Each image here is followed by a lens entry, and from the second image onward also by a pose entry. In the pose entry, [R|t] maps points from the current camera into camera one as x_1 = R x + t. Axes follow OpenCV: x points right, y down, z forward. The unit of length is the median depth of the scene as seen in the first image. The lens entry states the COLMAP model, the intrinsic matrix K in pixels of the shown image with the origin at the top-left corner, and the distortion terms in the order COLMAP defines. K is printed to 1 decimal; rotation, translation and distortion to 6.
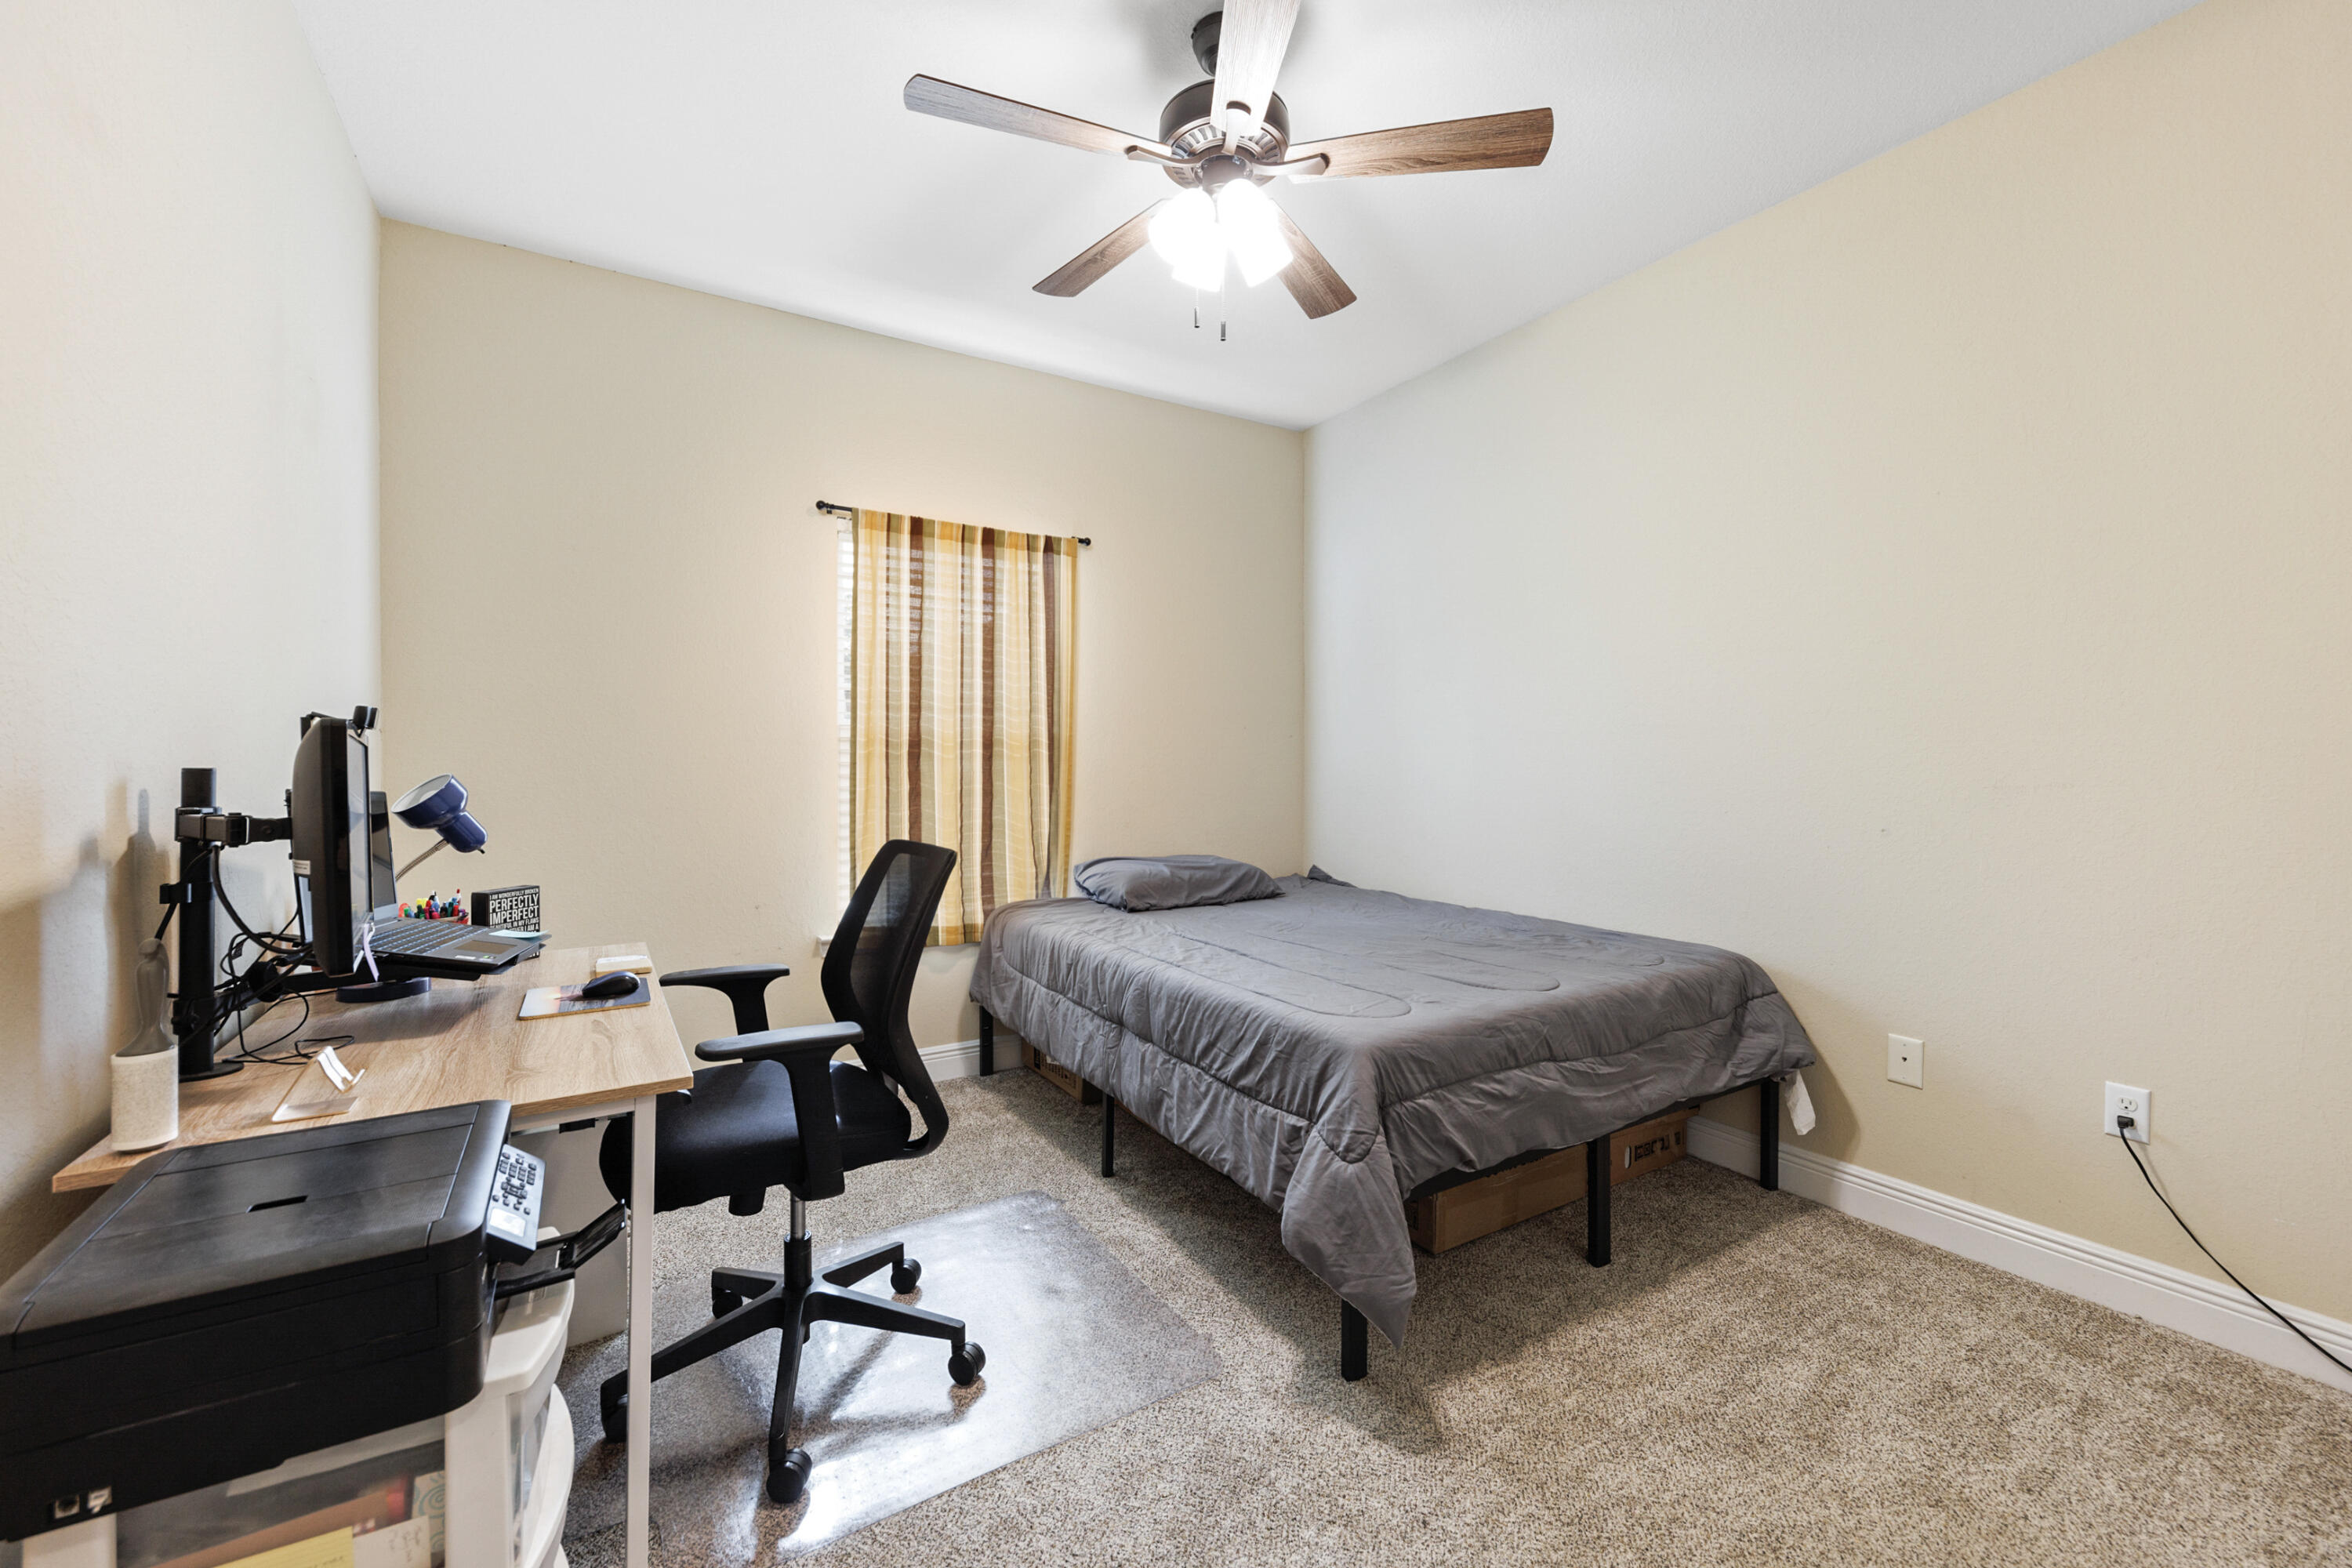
lens RADIAL K [[948.6, 0, 1183.8], [0, 948.6, 778.9], [0, 0, 1]] dist [-0.001205, -0.000922]
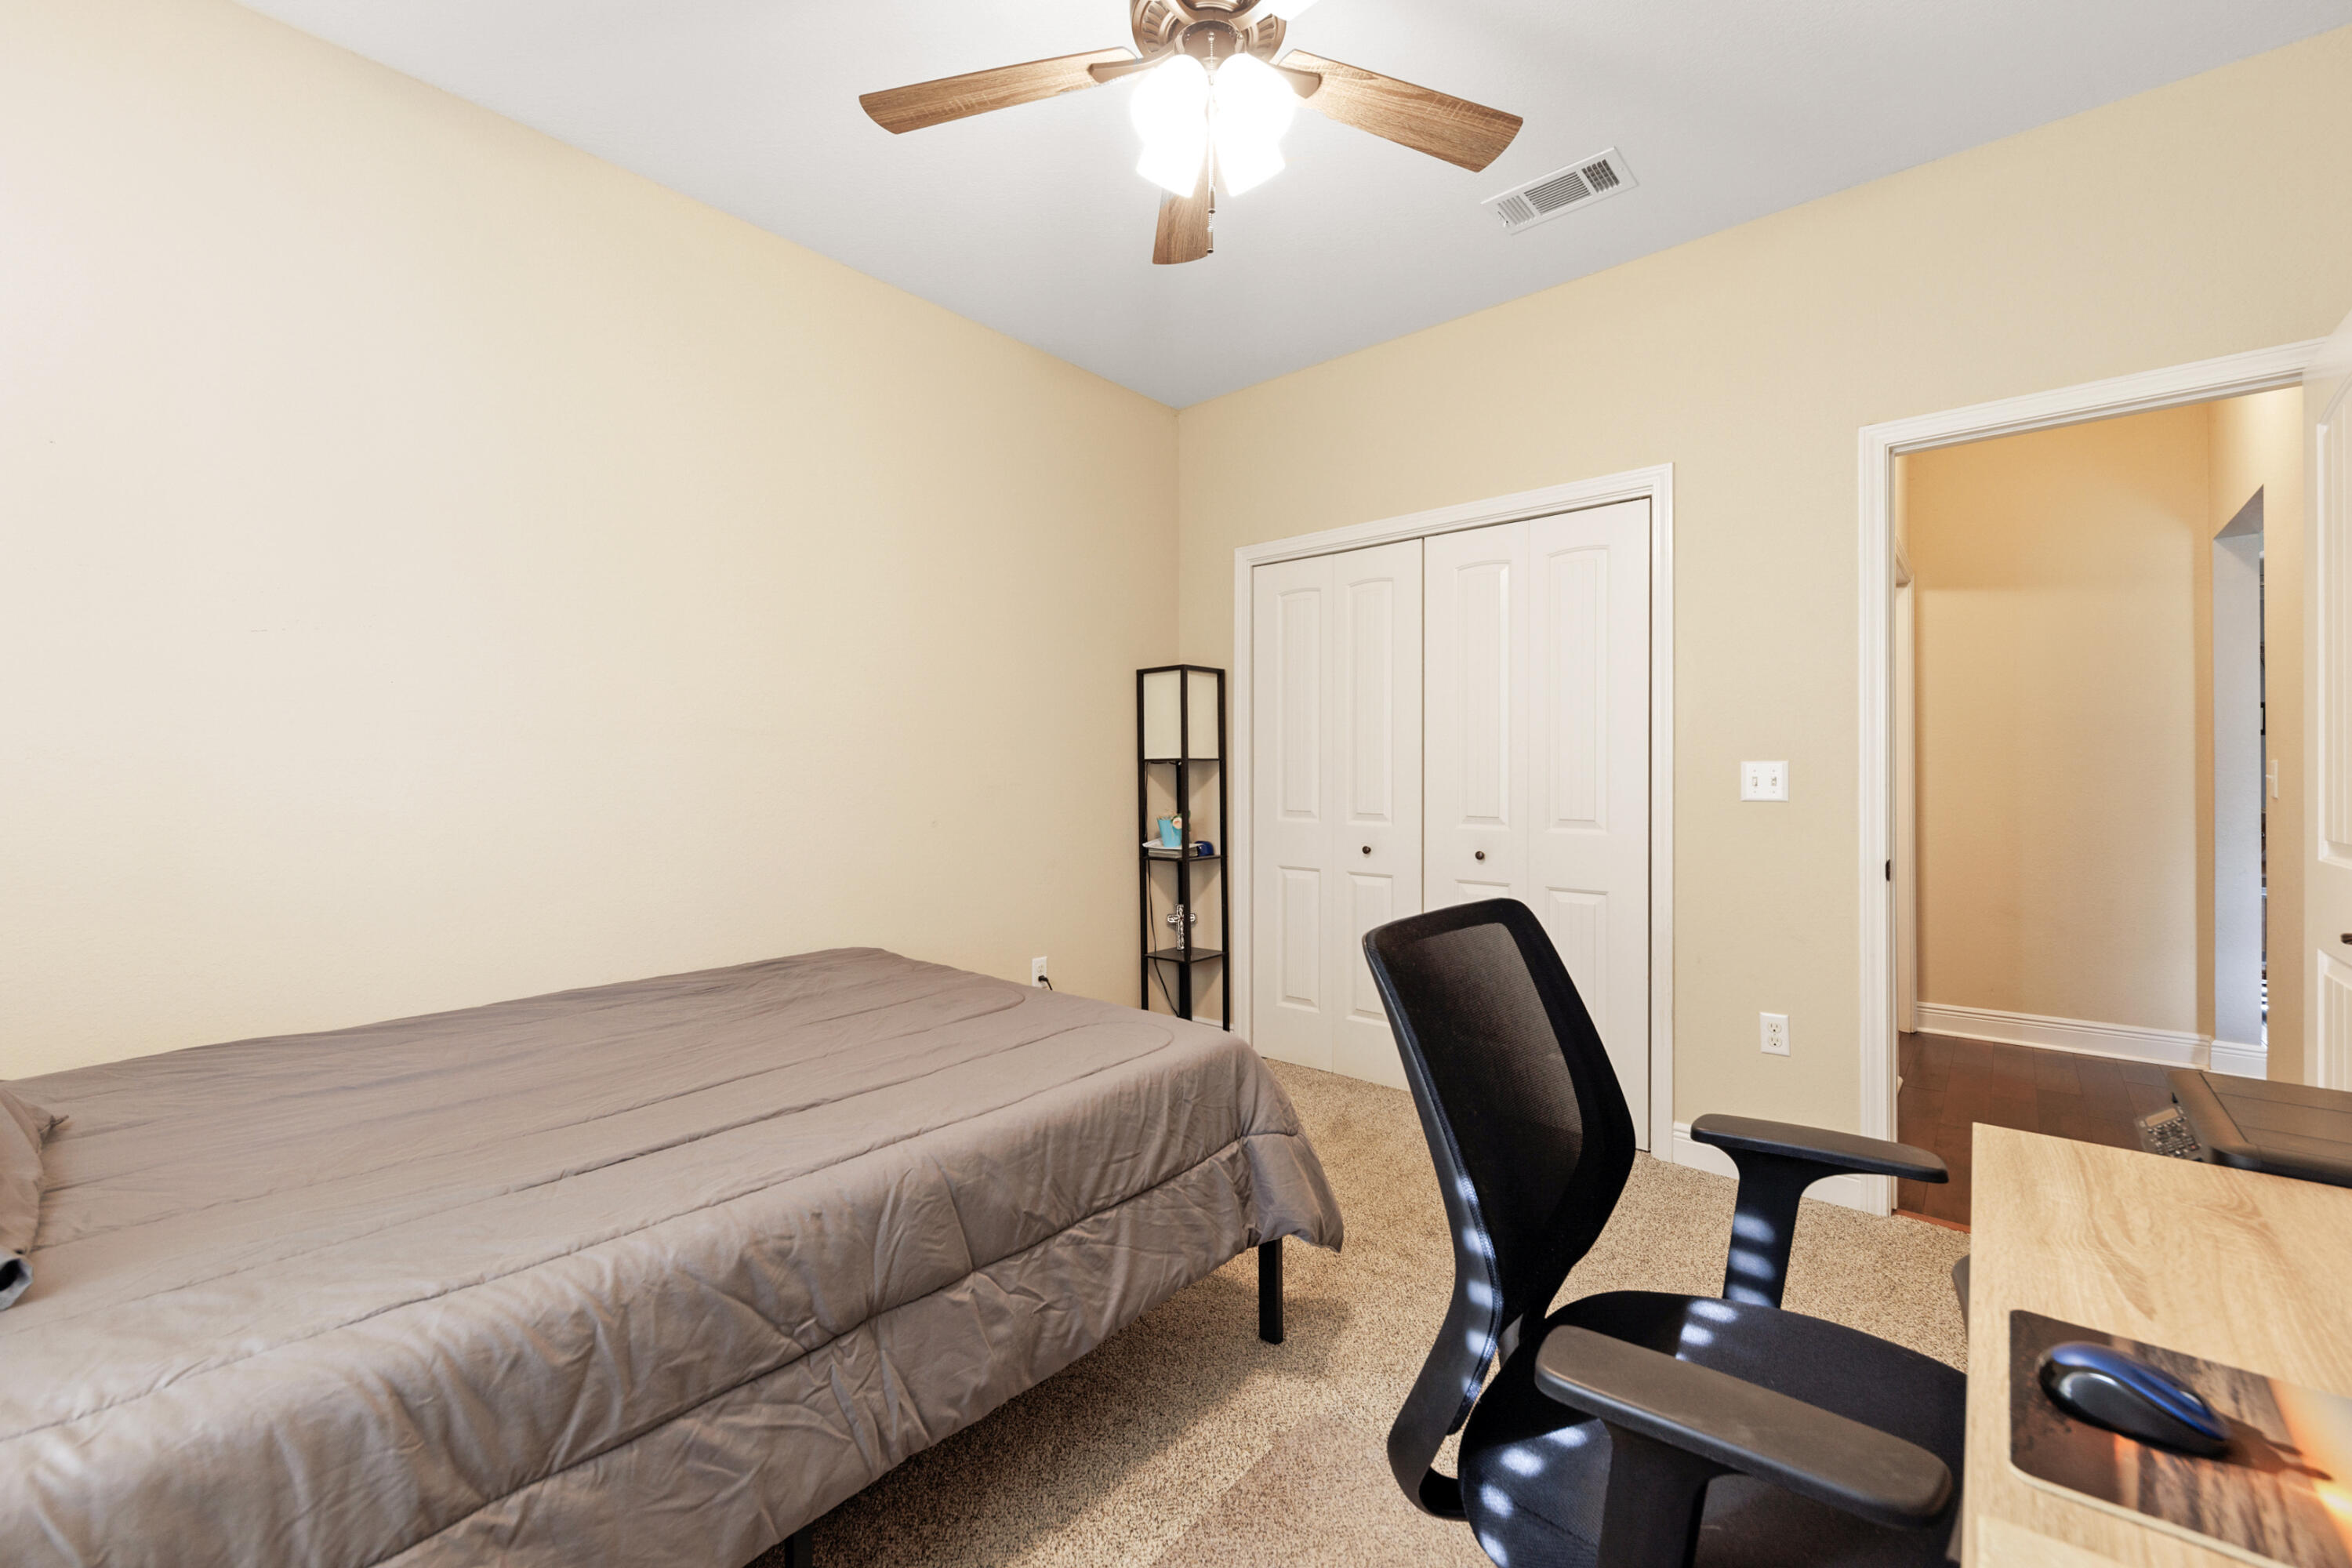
lens RADIAL K [[948.6, 0, 1184.5], [0, 948.6, 770.6], [0, 0, 1]] dist [-0.001205, -0.000922]
pose [[-0.306077, -0.003197, 0.952001, -0.698415], [0.011170, 0.999913, 0.006949, -0.022241], [-0.951941, 0.012761, -0.306015, 1.213167]]
